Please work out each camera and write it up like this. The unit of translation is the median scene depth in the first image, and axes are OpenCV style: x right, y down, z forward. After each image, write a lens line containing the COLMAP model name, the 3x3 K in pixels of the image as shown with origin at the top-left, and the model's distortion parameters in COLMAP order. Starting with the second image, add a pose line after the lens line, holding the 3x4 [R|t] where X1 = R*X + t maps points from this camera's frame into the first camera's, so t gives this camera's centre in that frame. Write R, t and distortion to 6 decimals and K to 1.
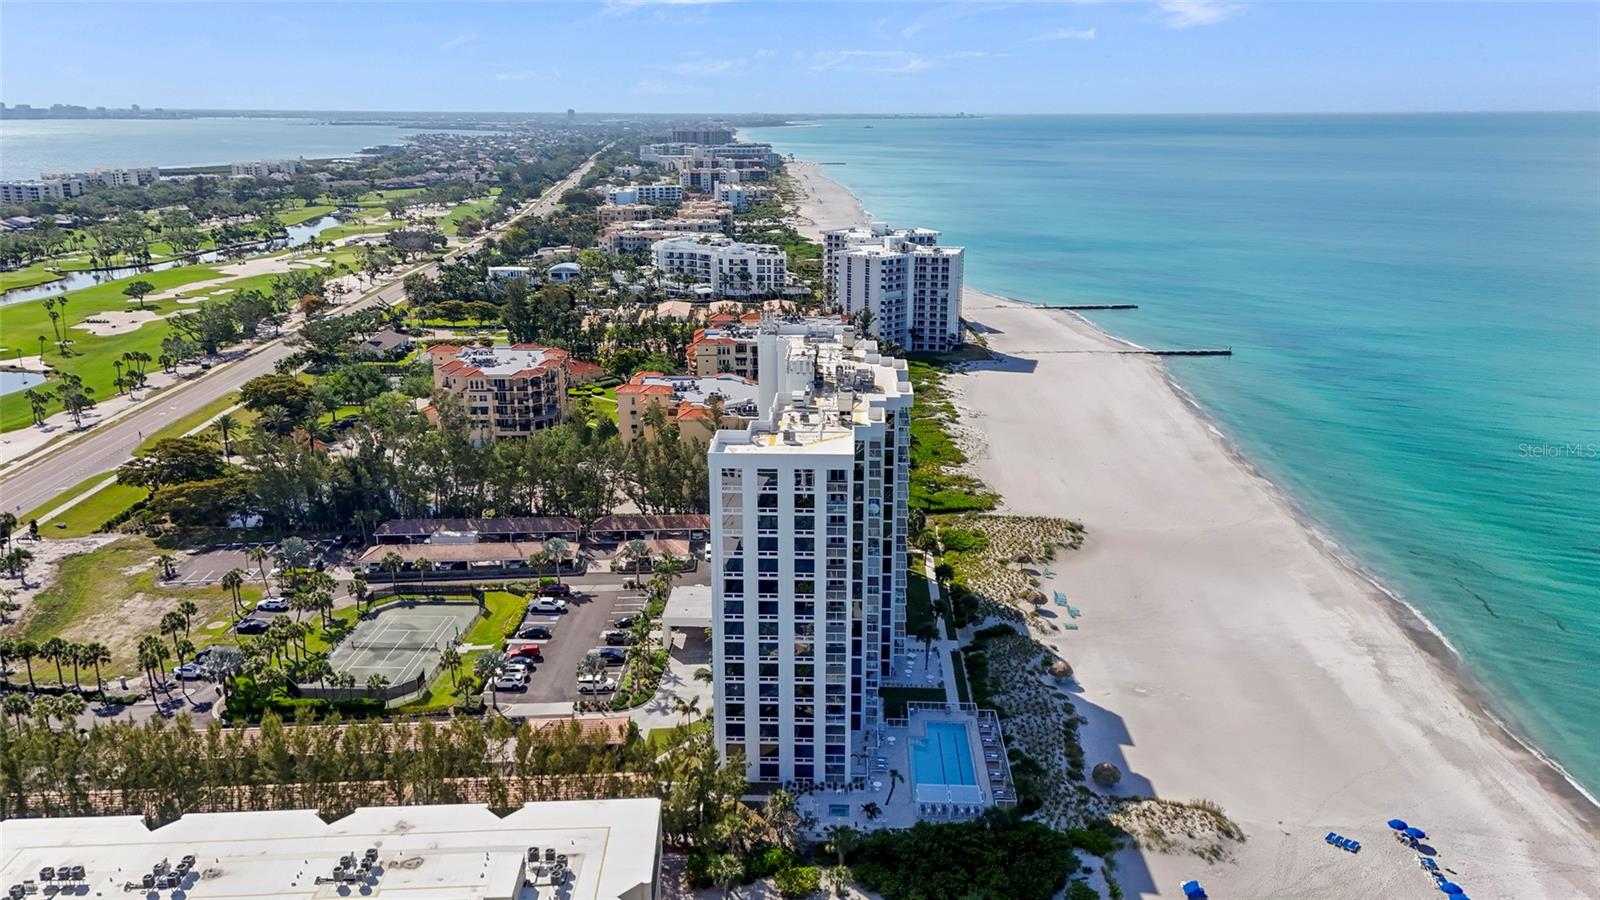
lens RADIAL K [[1180.5, 0, 814.2], [0, 1180.5, 449.0], [0, 0, 1]] dist [0.079037, -0.059498]
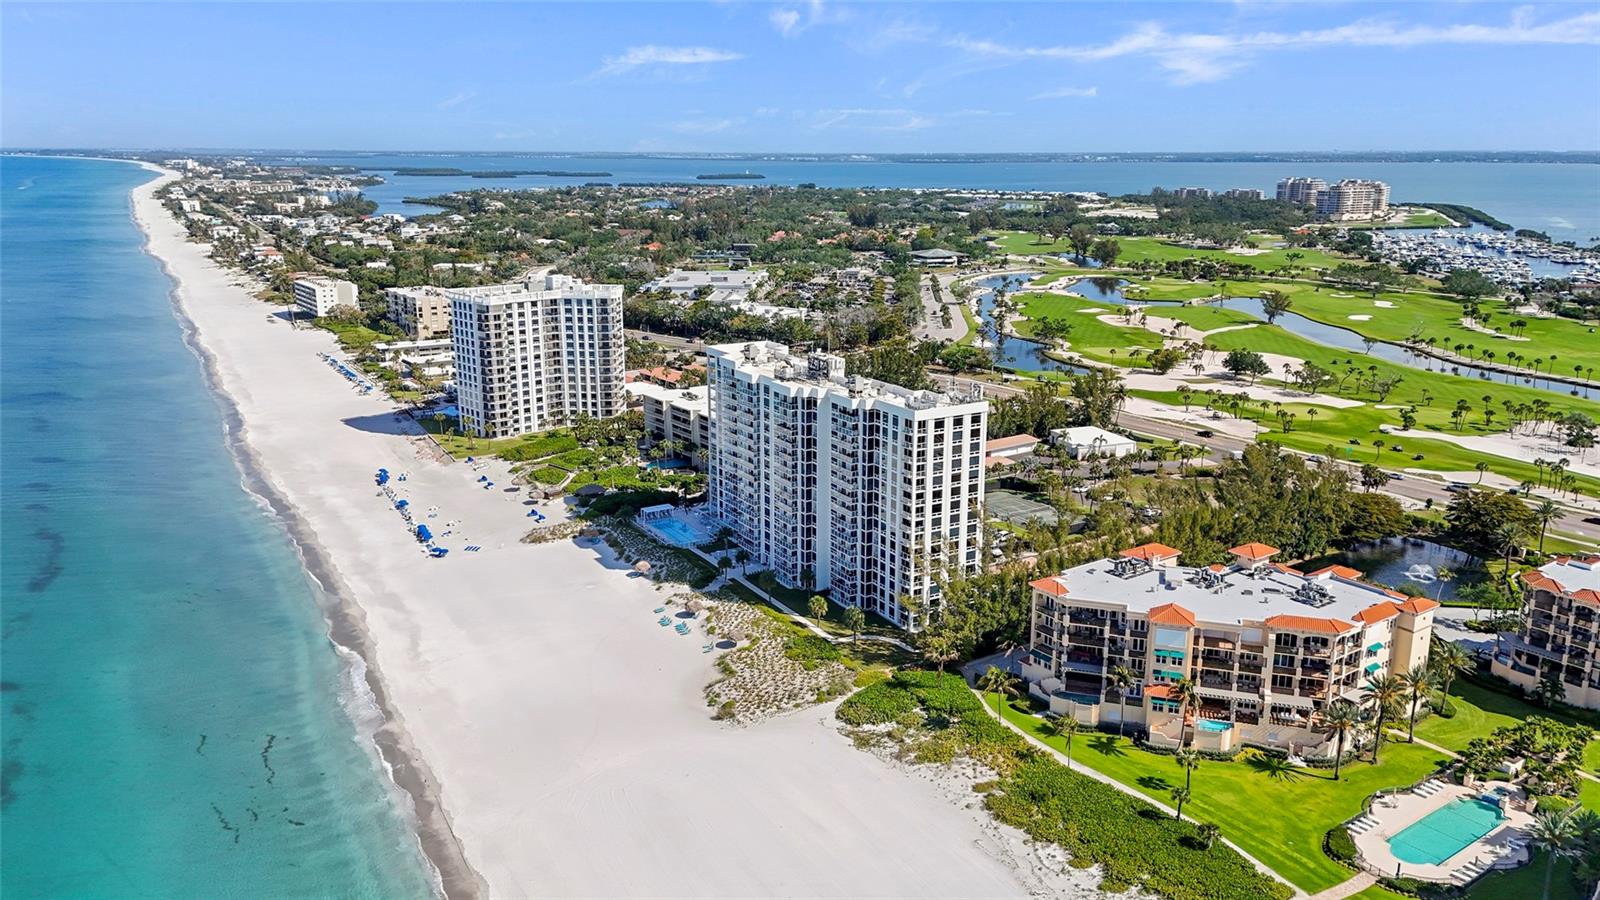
lens RADIAL K [[1180.5, 0, 814.2], [0, 1180.5, 449.0], [0, 0, 1]] dist [0.079037, -0.059498]
pose [[-0.841263, 0.128224, -0.525200, 0.469907], [-0.153395, 0.874928, 0.459316, -0.387009], [0.518408, 0.466968, -0.716376, 1.262731]]
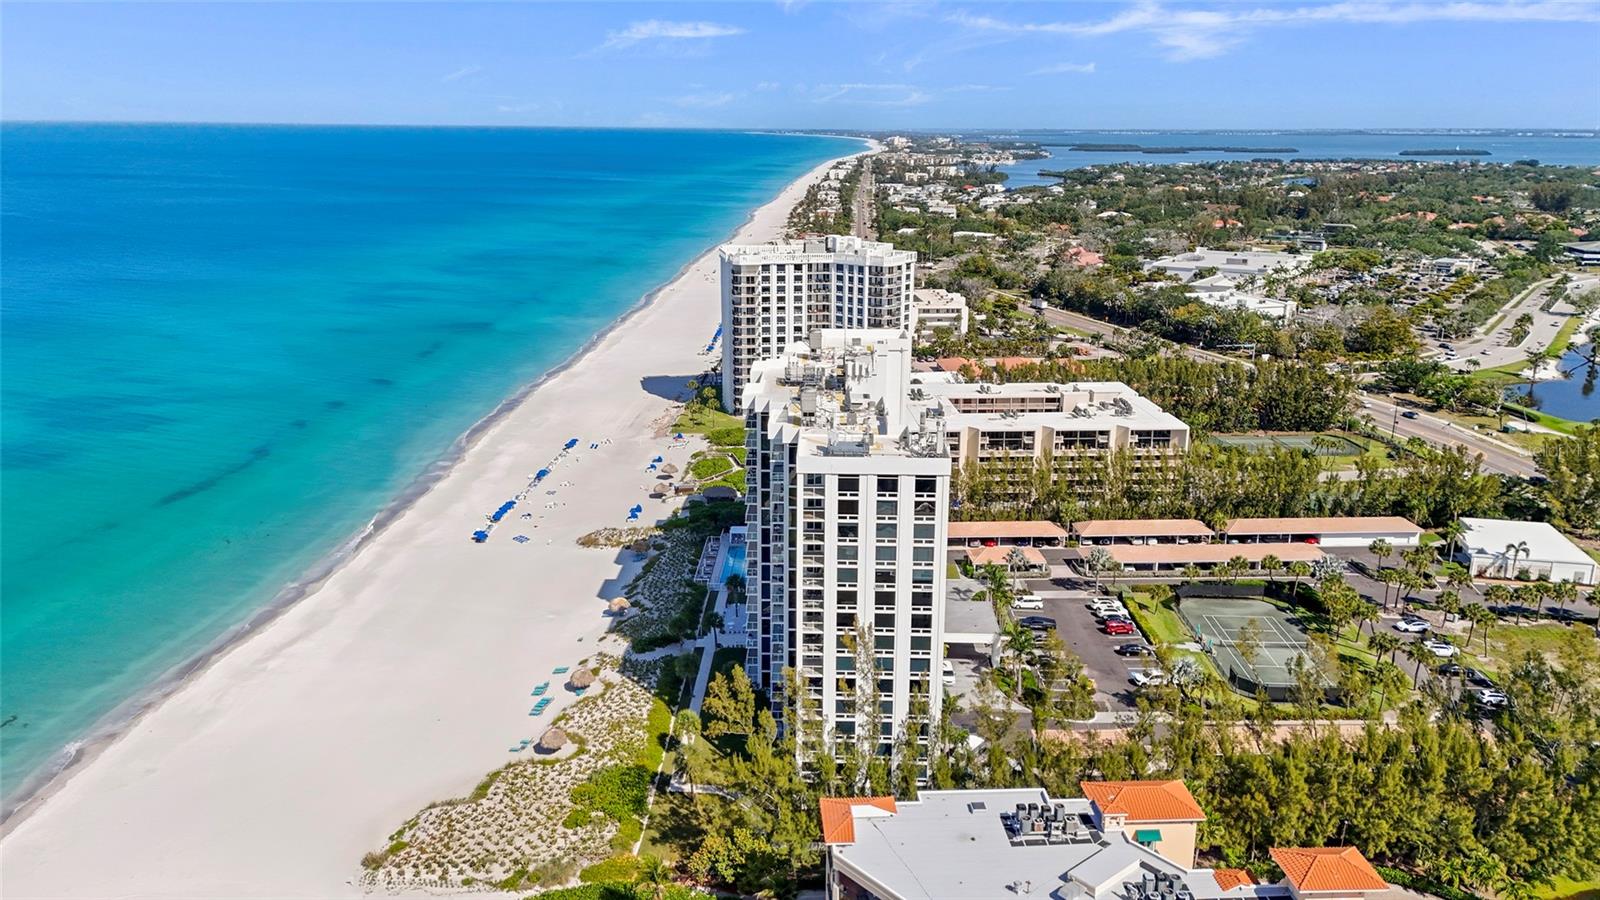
lens RADIAL K [[1183.0, 0, 806.1], [0, 1183.0, 429.1], [0, 0, 1]] dist [0.085952, -0.002016]
pose [[-0.999969, -0.006382, -0.004525, 0.024007], [-0.007795, 0.862567, 0.505883, -0.316196], [0.000675, 0.505903, -0.862590, 1.140001]]
